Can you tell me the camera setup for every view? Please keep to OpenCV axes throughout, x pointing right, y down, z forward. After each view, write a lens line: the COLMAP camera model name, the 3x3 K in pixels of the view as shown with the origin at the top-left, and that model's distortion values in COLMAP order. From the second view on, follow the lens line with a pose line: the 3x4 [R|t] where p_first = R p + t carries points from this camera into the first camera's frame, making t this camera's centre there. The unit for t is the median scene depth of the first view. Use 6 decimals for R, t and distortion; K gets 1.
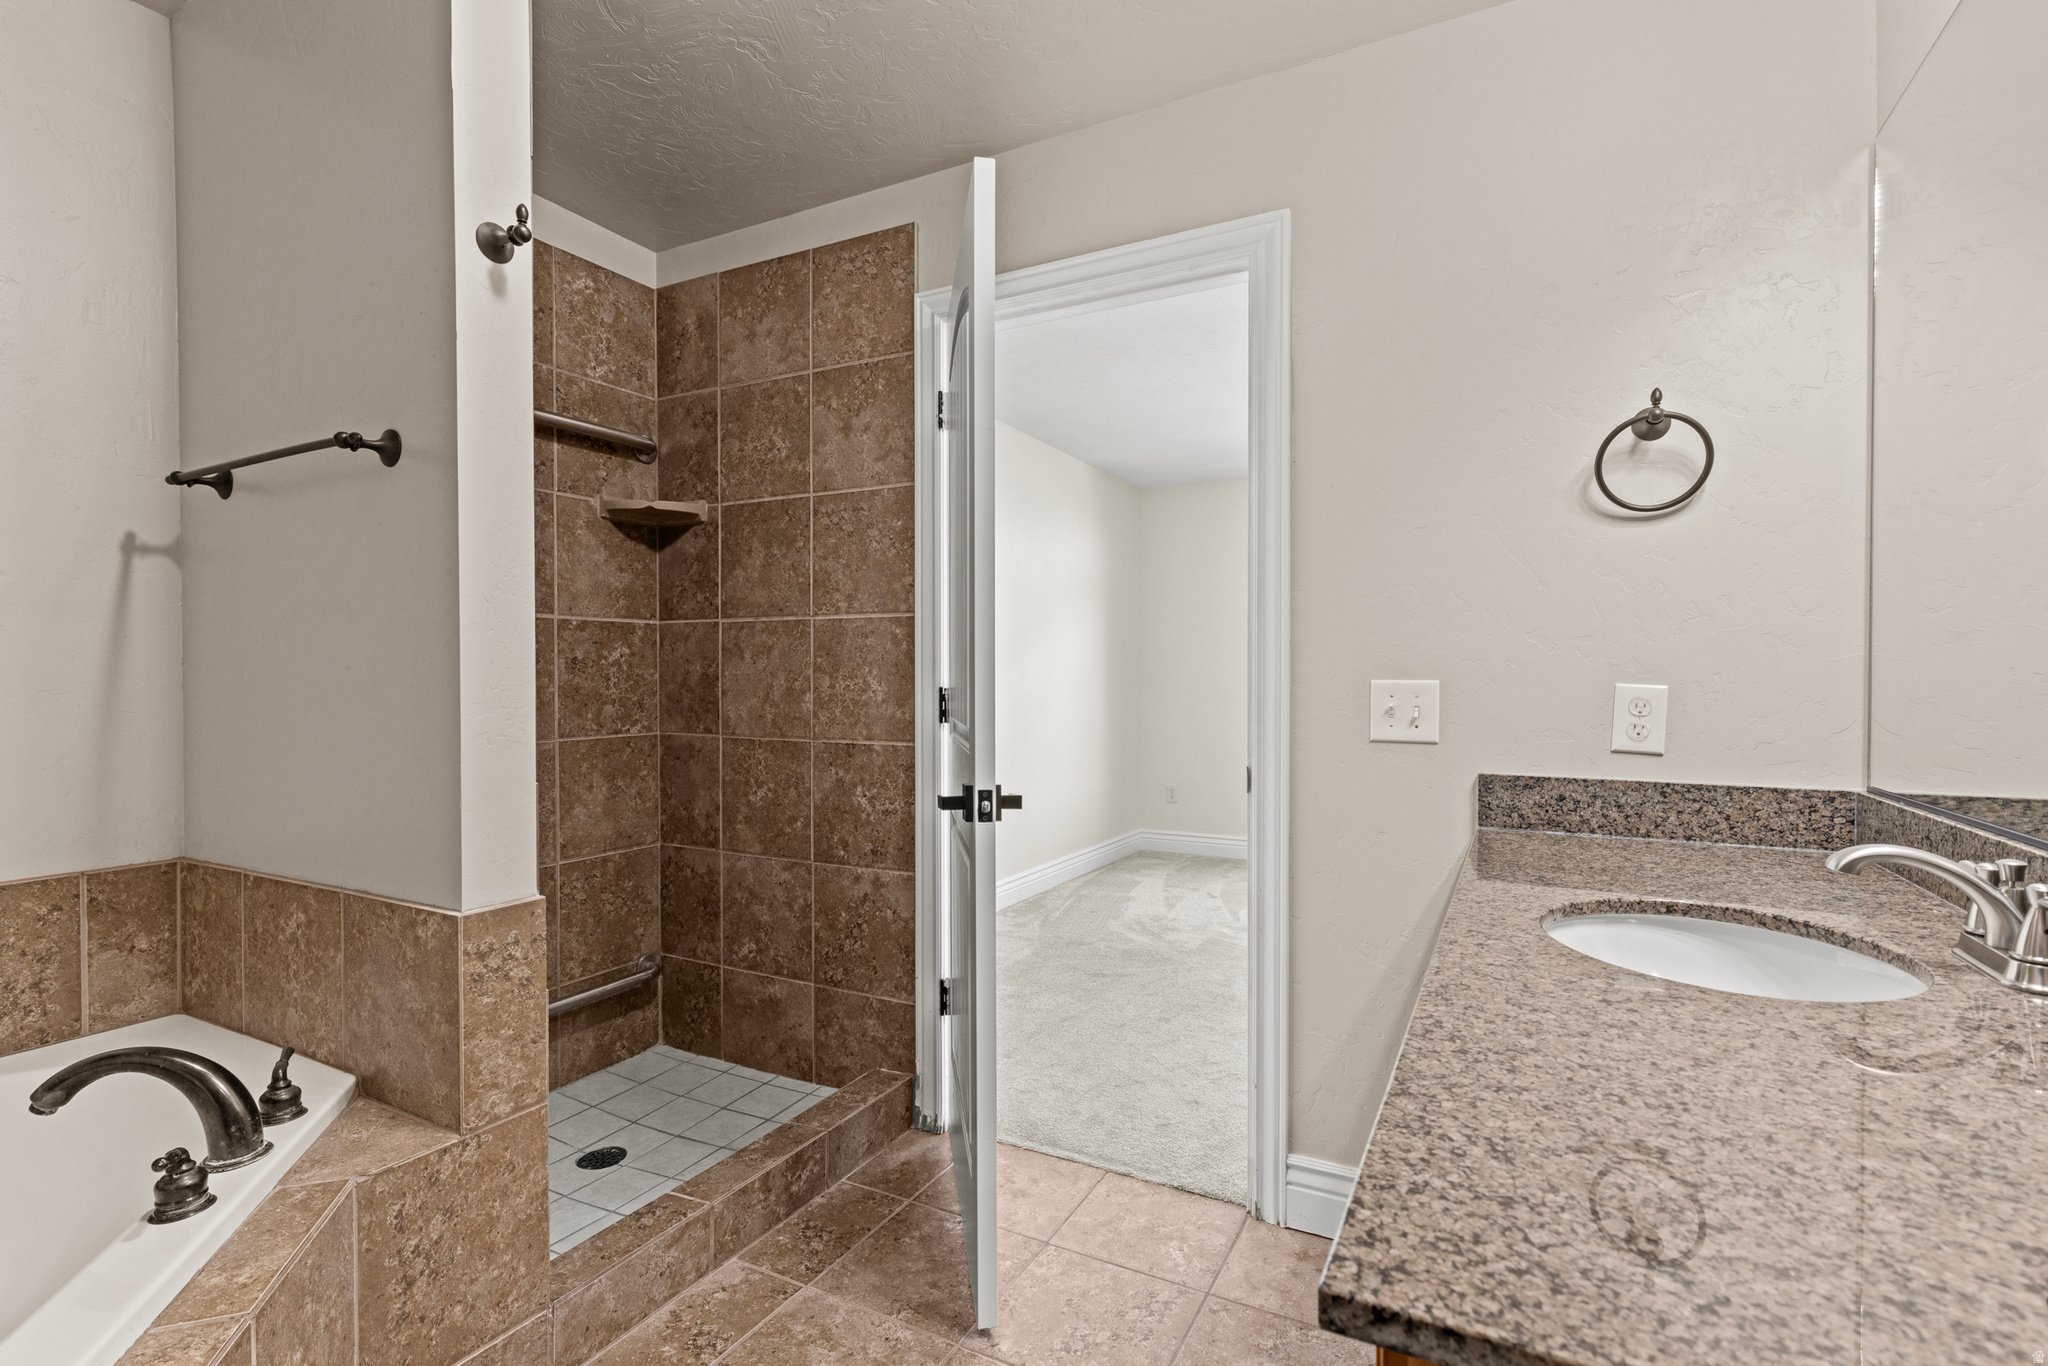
lens RADIAL K [[917.4, 0, 1028.4], [0, 917.4, 685.8], [0, 0, 1]] dist [0.006634, -0.001331]
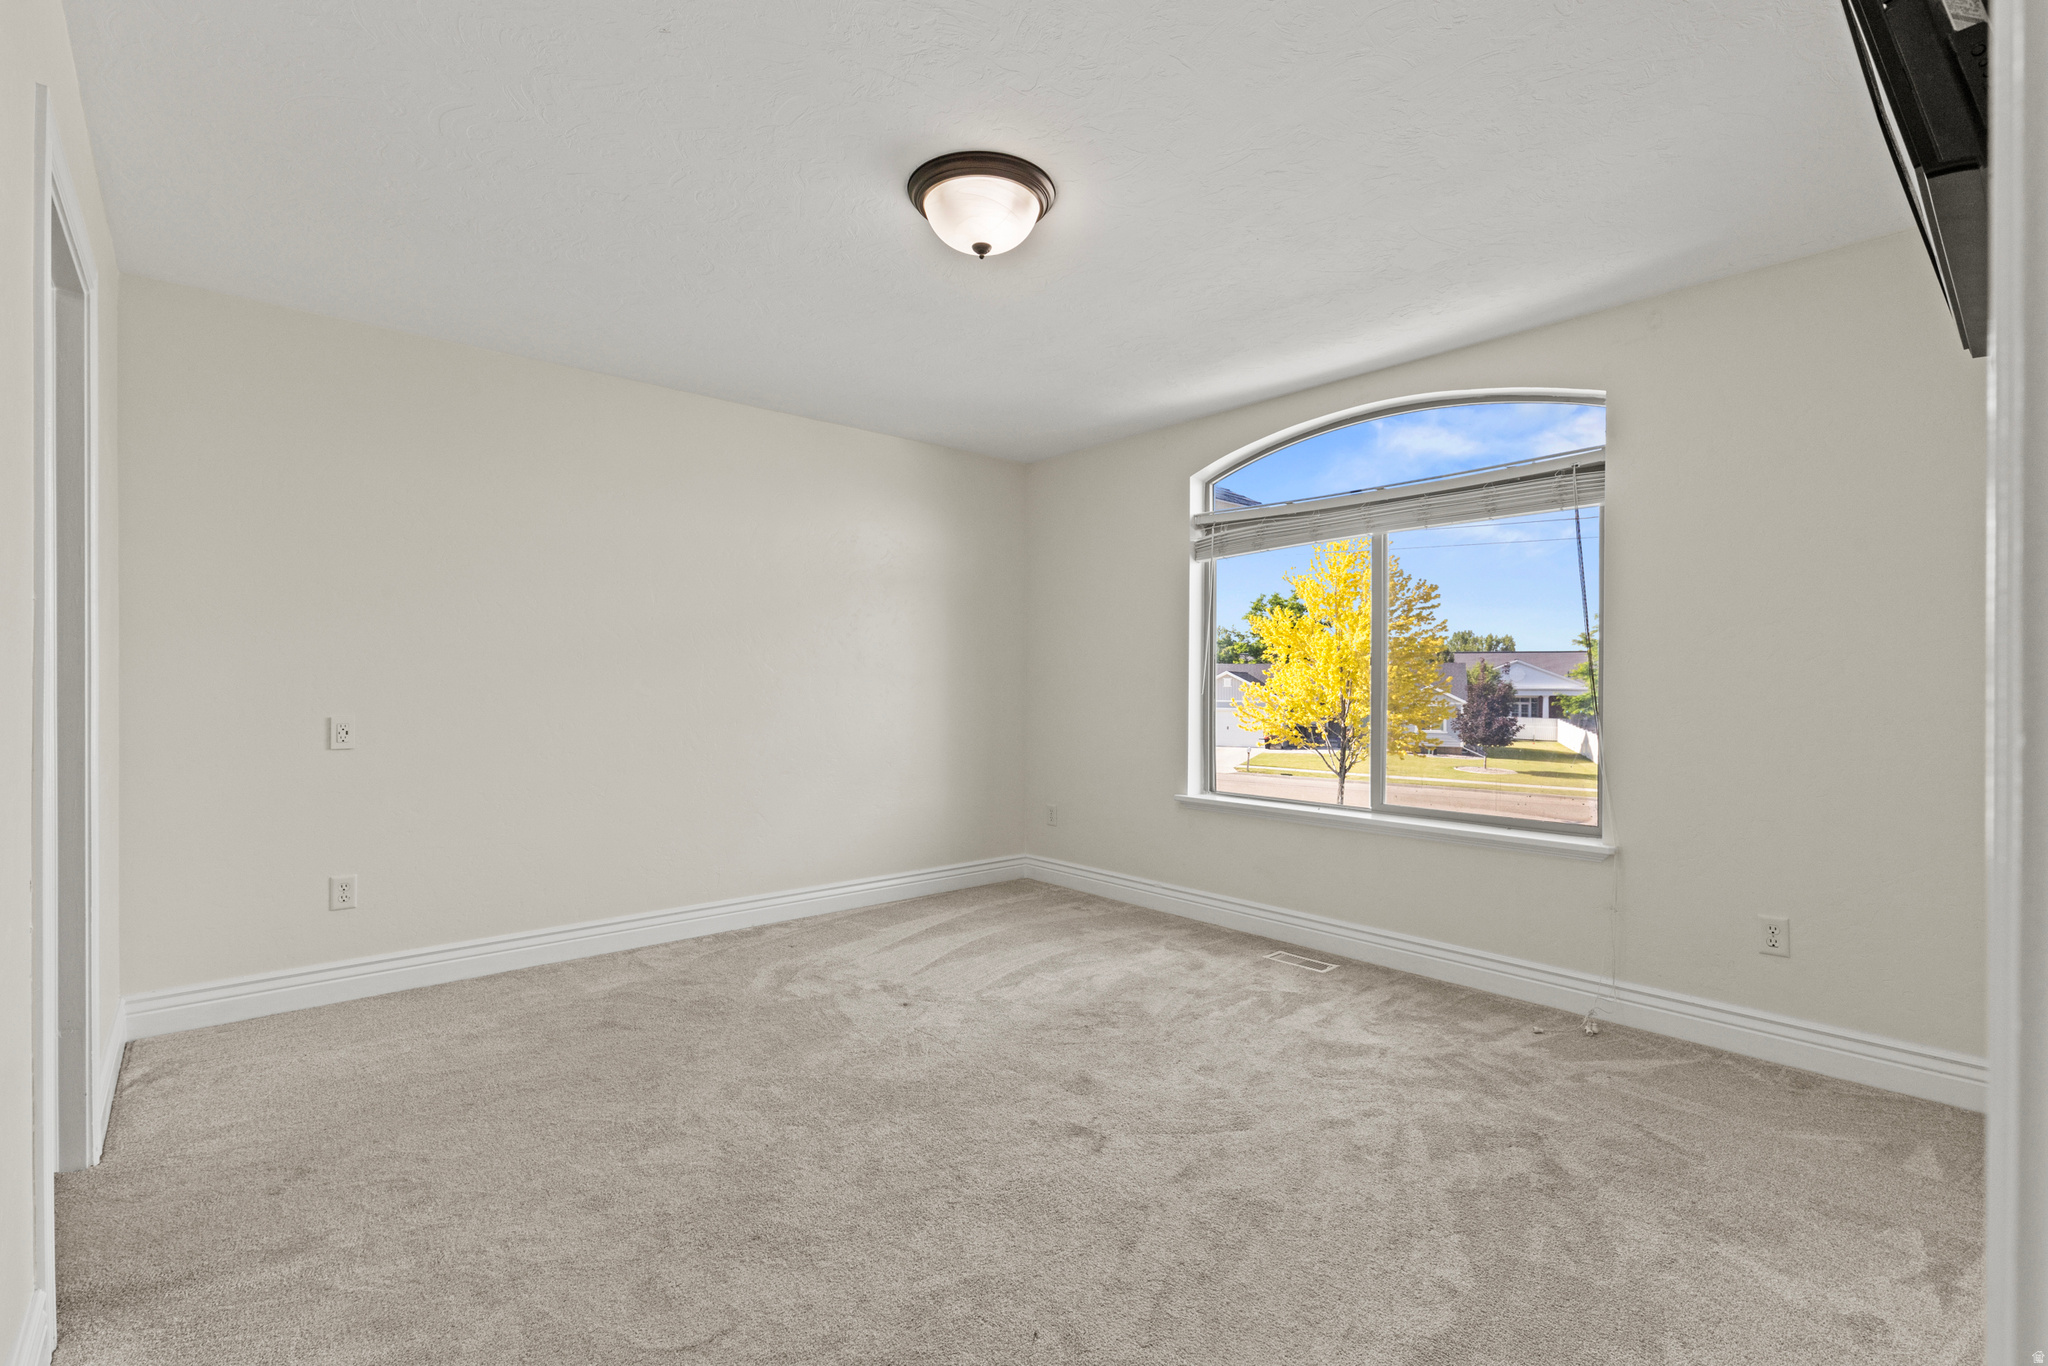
lens RADIAL K [[917.4, 0, 1024.5], [0, 917.4, 683.6], [0, 0, 1]] dist [0.006634, -0.001331]
pose [[0.940155, 0.003311, -0.340730, 0.607018], [-0.004874, 0.999981, -0.003733, -0.004238], [0.340711, 0.005170, 0.940154, 0.257964]]
